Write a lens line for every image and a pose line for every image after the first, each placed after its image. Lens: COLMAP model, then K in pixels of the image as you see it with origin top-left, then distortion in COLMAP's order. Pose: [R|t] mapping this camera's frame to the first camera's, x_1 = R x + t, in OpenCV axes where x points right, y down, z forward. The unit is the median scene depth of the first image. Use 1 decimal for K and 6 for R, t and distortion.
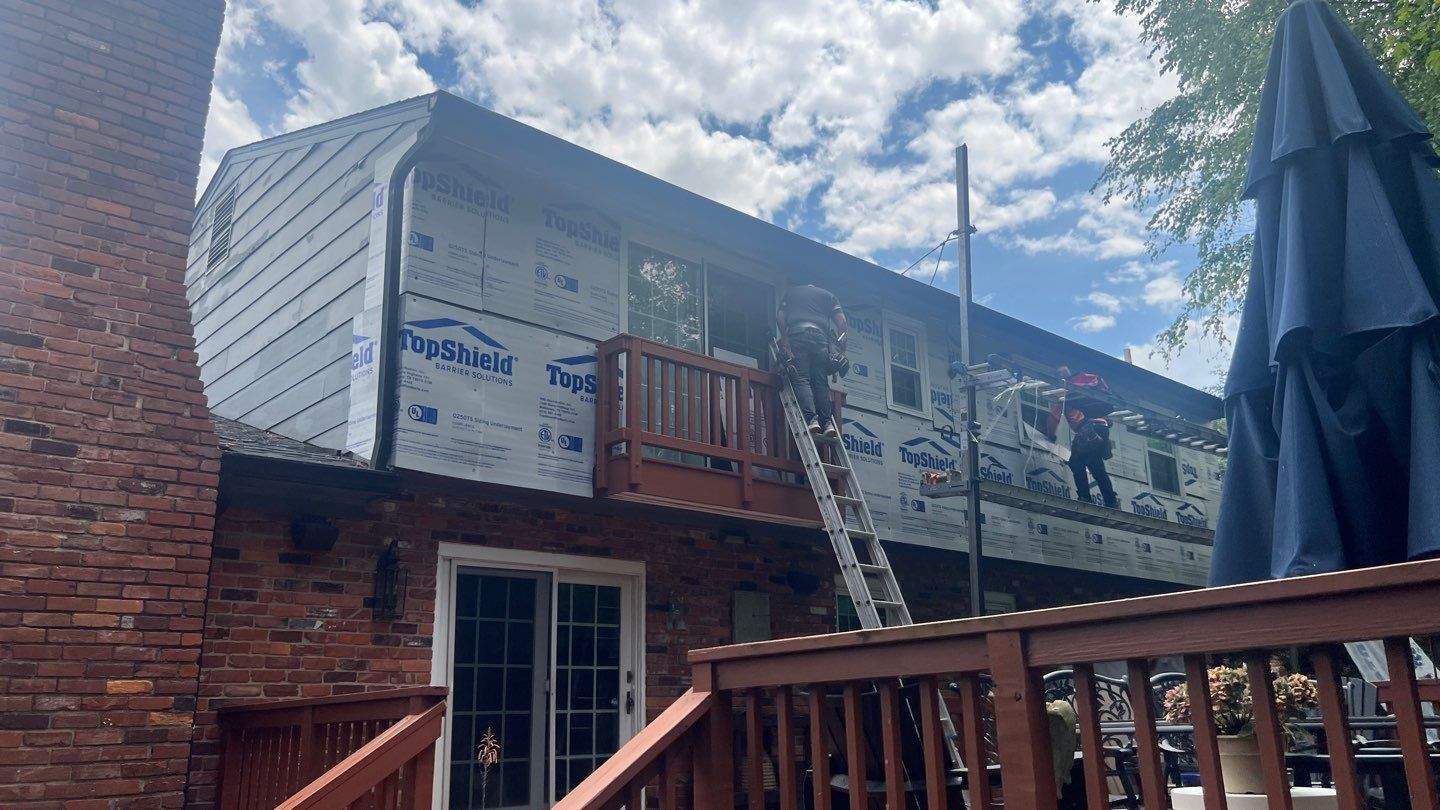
lens RADIAL K [[1080.6, 0, 720.0], [0, 1080.6, 405.0], [0, 0, 1]] dist [0.106755, -0.193019]
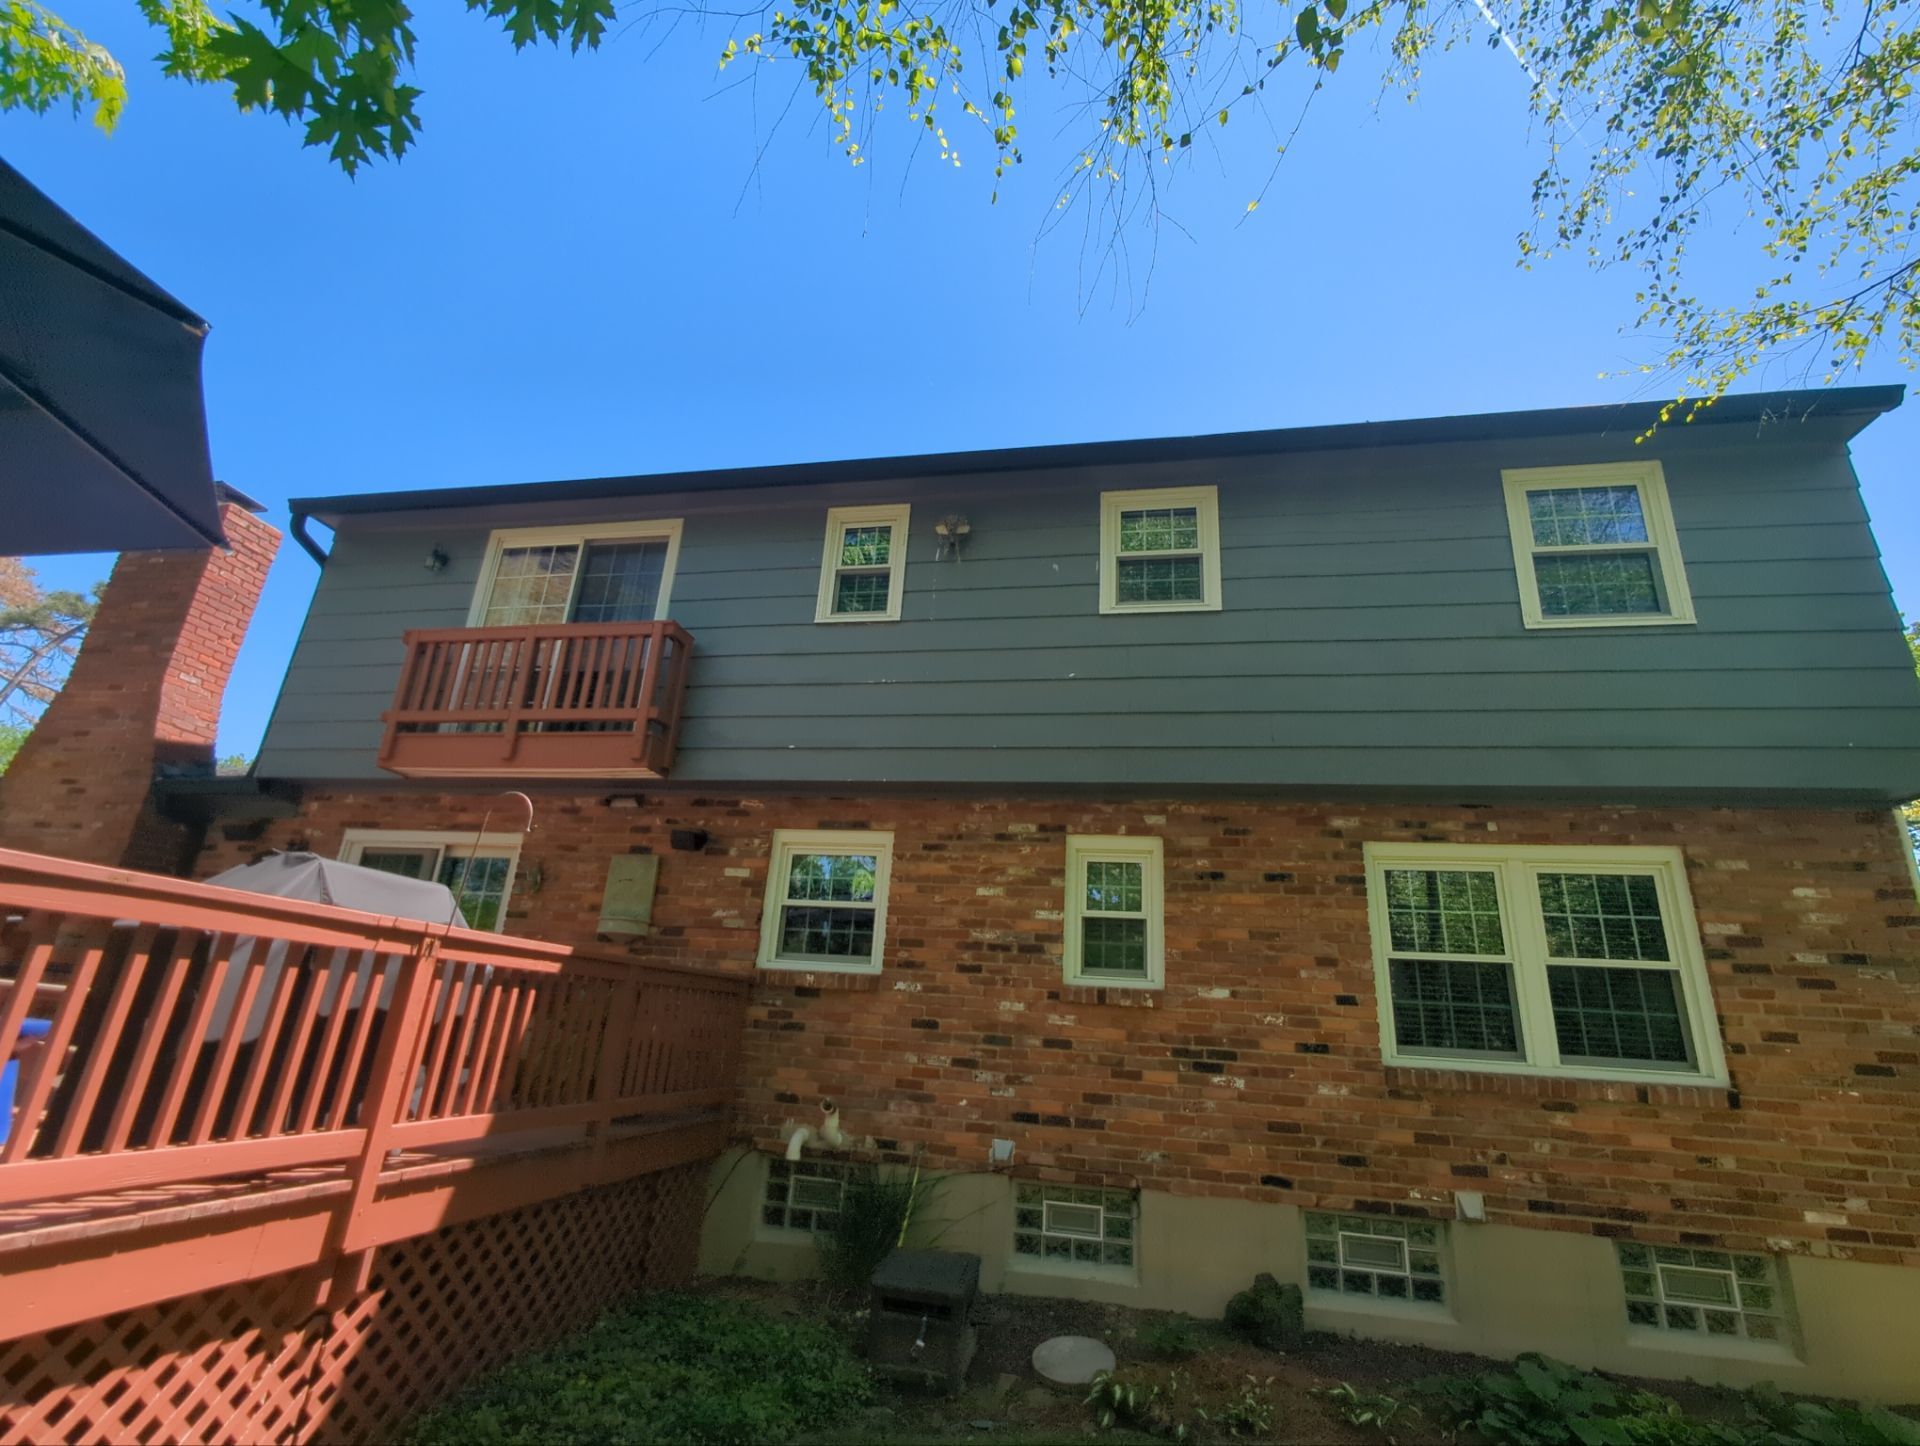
lens RADIAL K [[877.0, 0, 958.3], [0, 877.0, 733.6], [0, 0, 1]] dist [0.002642, -0.000025]
pose [[0.598840, -0.198205, -0.775955, 0.883815], [0.154622, 0.979275, -0.130811, 0.231999], [0.785801, -0.041645, 0.617076, 0.827992]]
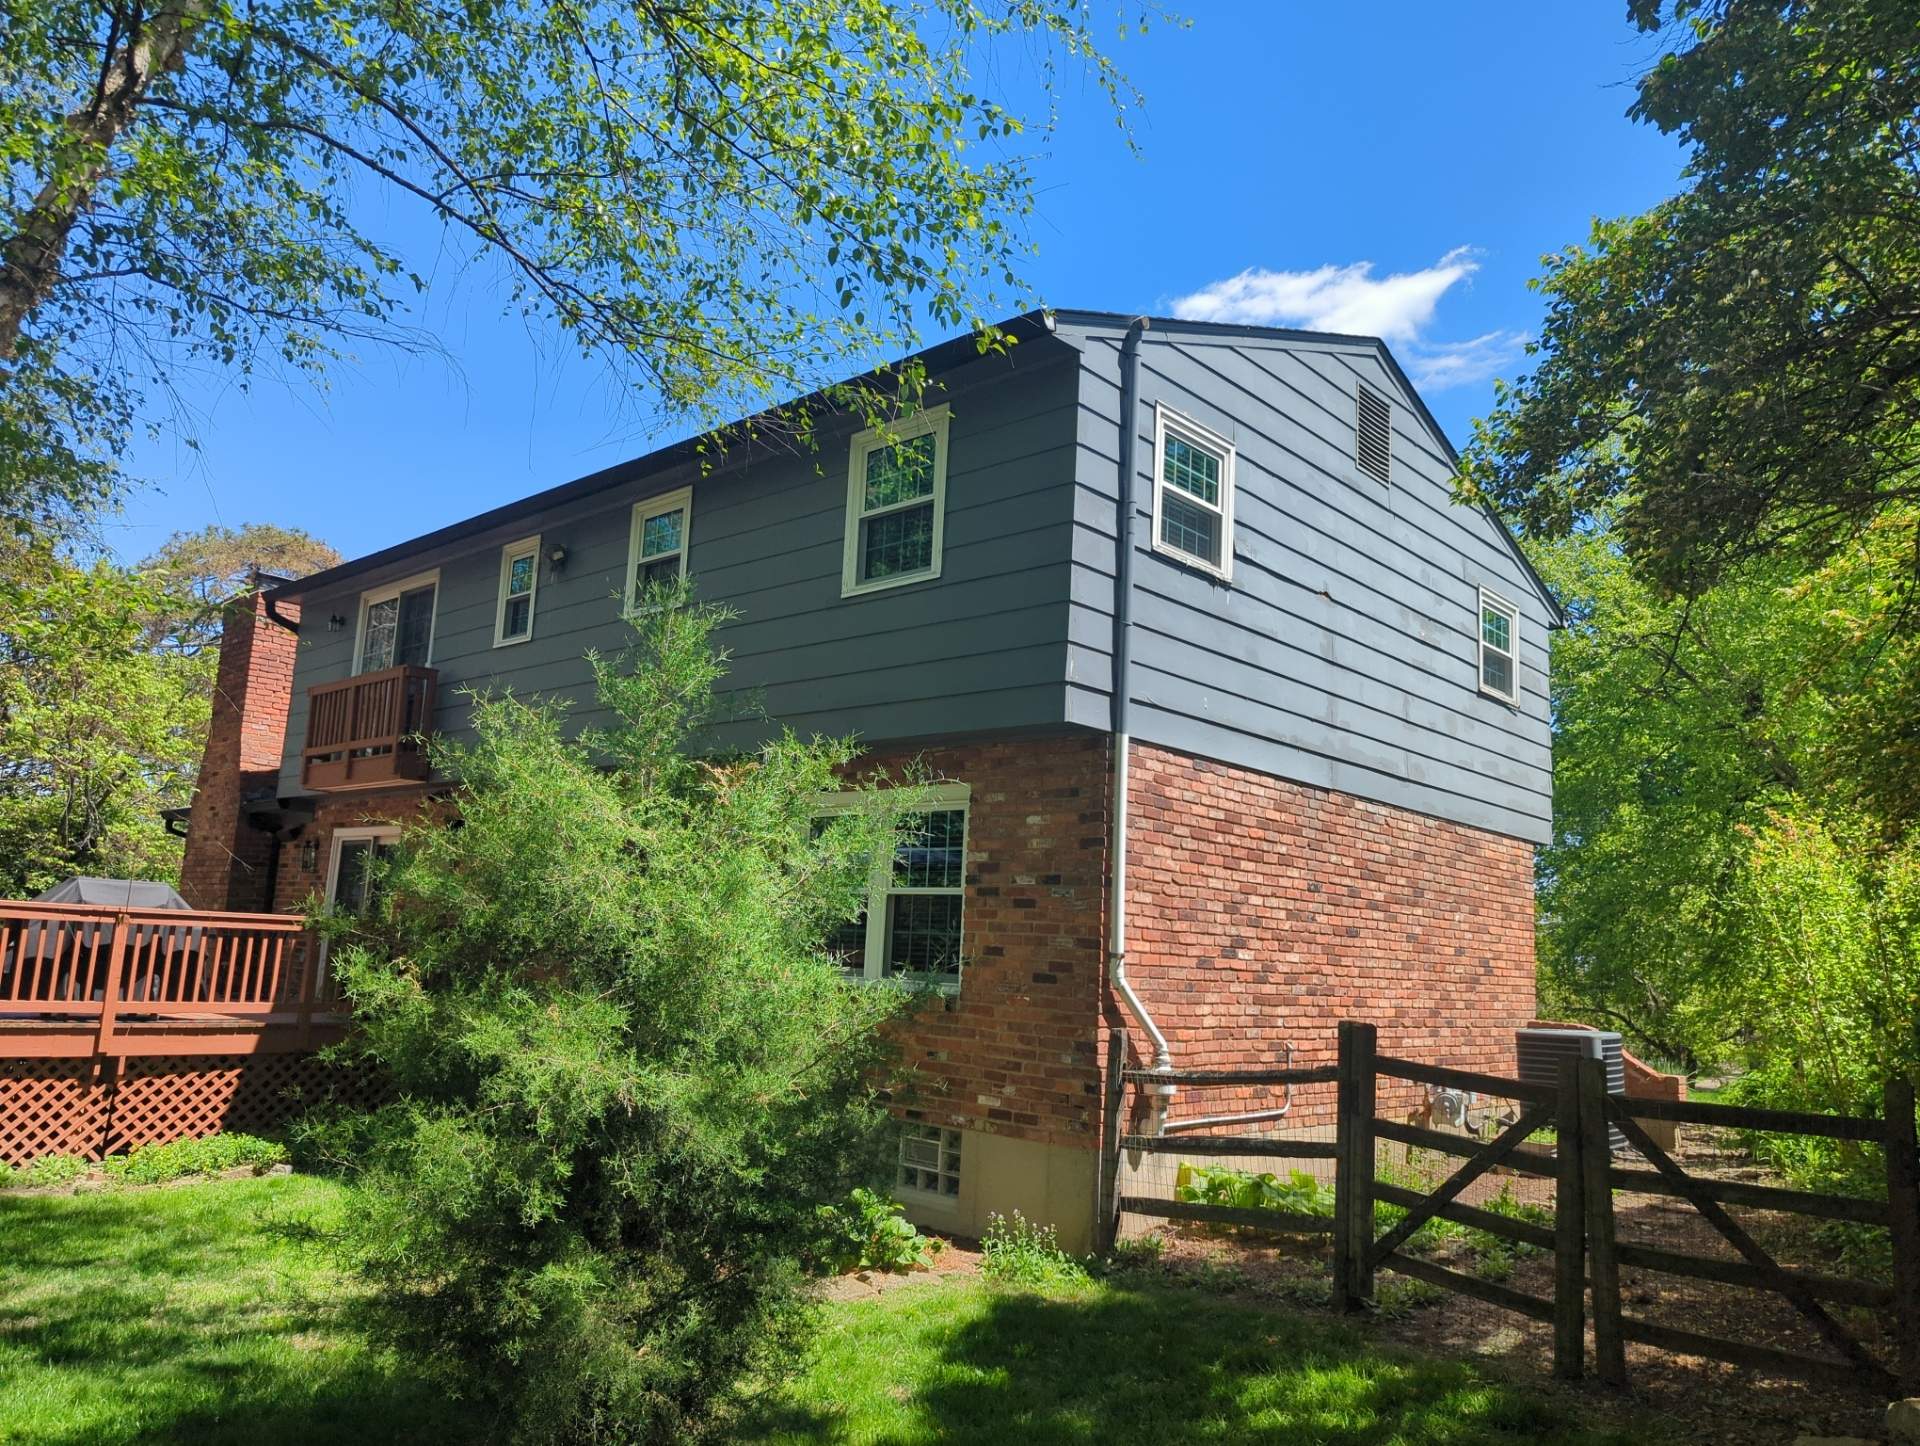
lens RADIAL K [[1388.6, 0, 960.0], [0, 1388.6, 723.0], [0, 0, 1]] dist [0.076833, -0.089449]
pose [[0.078962, -0.134098, -0.987817, 1.828831], [0.232235, 0.966121, -0.112589, 0.396238], [0.969449, -0.220516, 0.107429, 1.564926]]
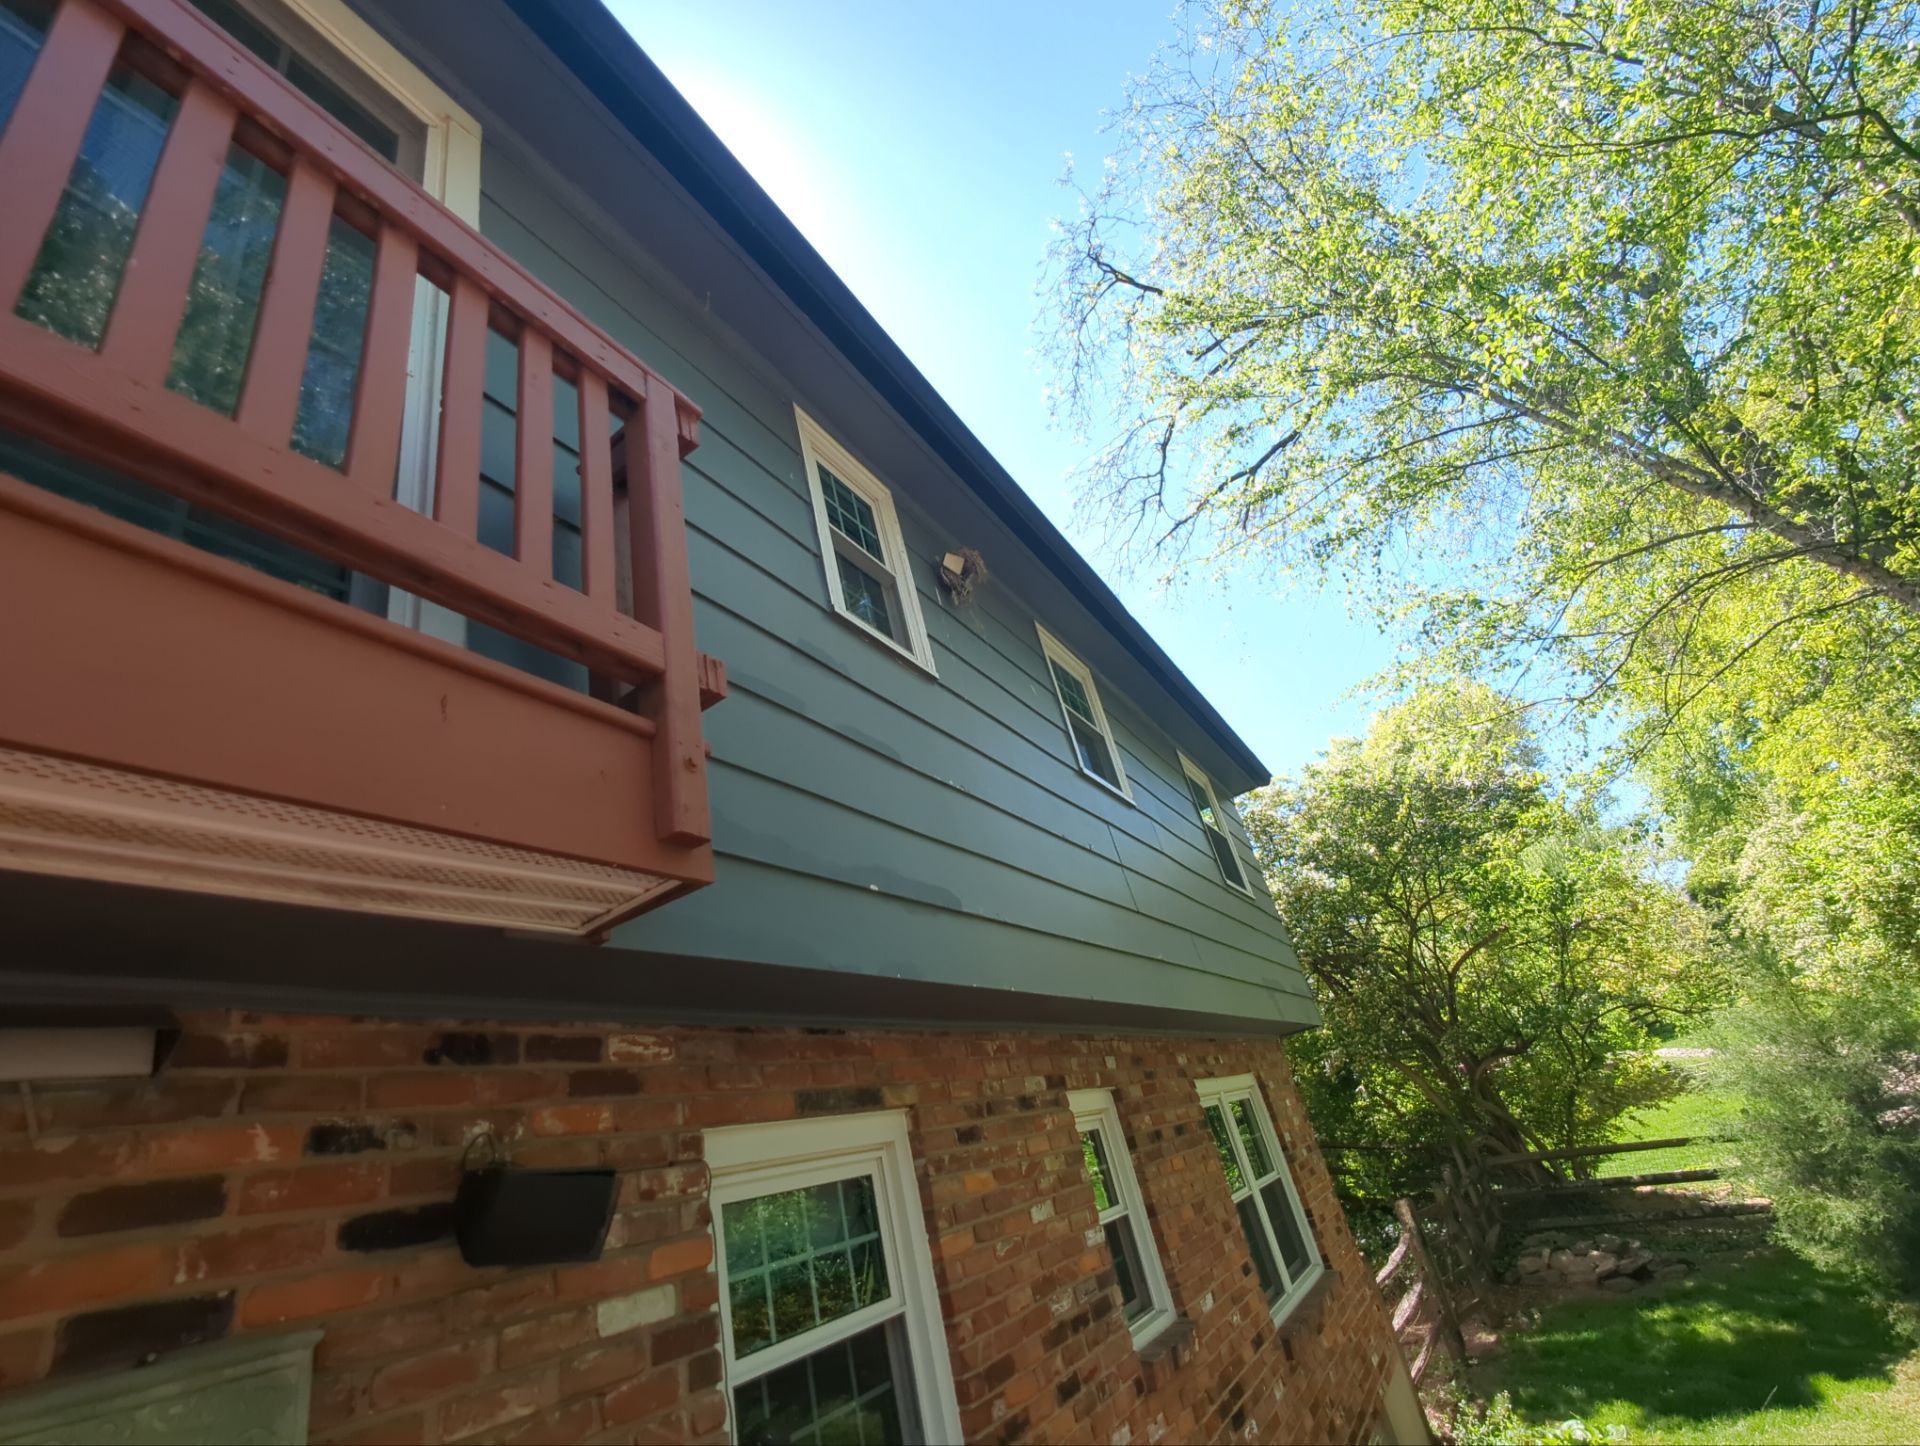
lens RADIAL K [[877.0, 0, 958.3], [0, 877.0, 733.6], [0, 0, 1]] dist [0.002642, -0.000025]
pose [[0.939360, -0.035131, 0.341128, 0.112029], [0.109239, 0.973575, -0.200547, 0.129962], [-0.325068, 0.225650, 0.918375, 0.895043]]
